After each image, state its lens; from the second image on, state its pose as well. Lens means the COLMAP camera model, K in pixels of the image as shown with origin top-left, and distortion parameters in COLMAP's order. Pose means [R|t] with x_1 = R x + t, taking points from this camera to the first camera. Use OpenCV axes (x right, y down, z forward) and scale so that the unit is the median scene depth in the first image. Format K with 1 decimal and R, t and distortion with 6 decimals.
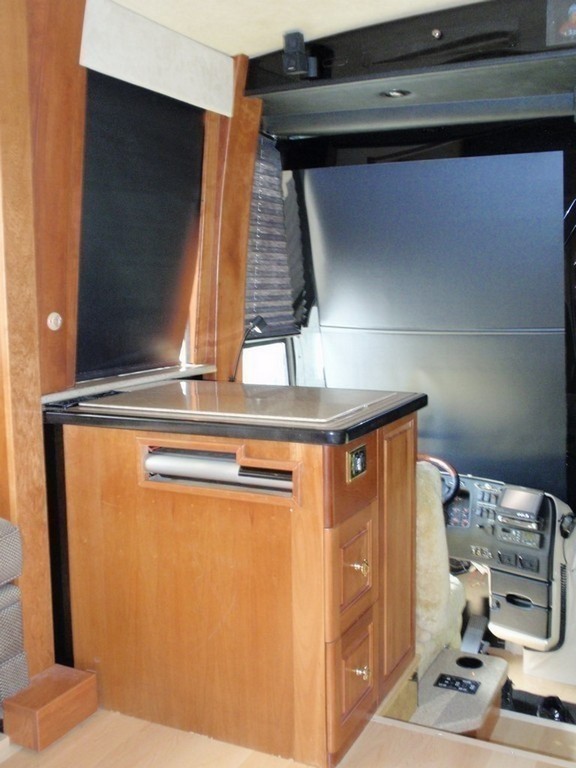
lens RADIAL K [[823.7, 0, 284.7], [0, 823.7, 377.0], [0, 0, 1]] dist [-0.026805, 0.000000]
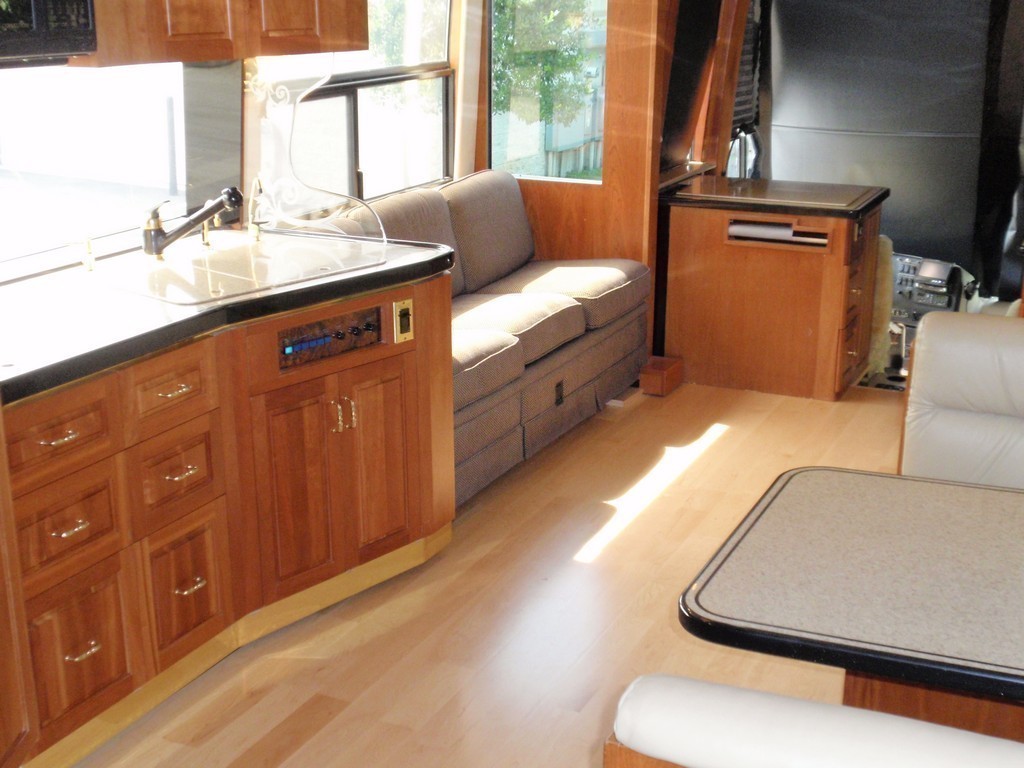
lens RADIAL K [[1357.5, 0, 510.5], [0, 1357.5, 380.6], [0, 0, 1]] dist [0.017572, 0.000000]
pose [[0.999778, 0.010714, 0.018152, -0.580730], [-0.013821, 0.983424, 0.180791, -0.077176], [-0.015914, -0.181002, 0.983354, -1.560525]]
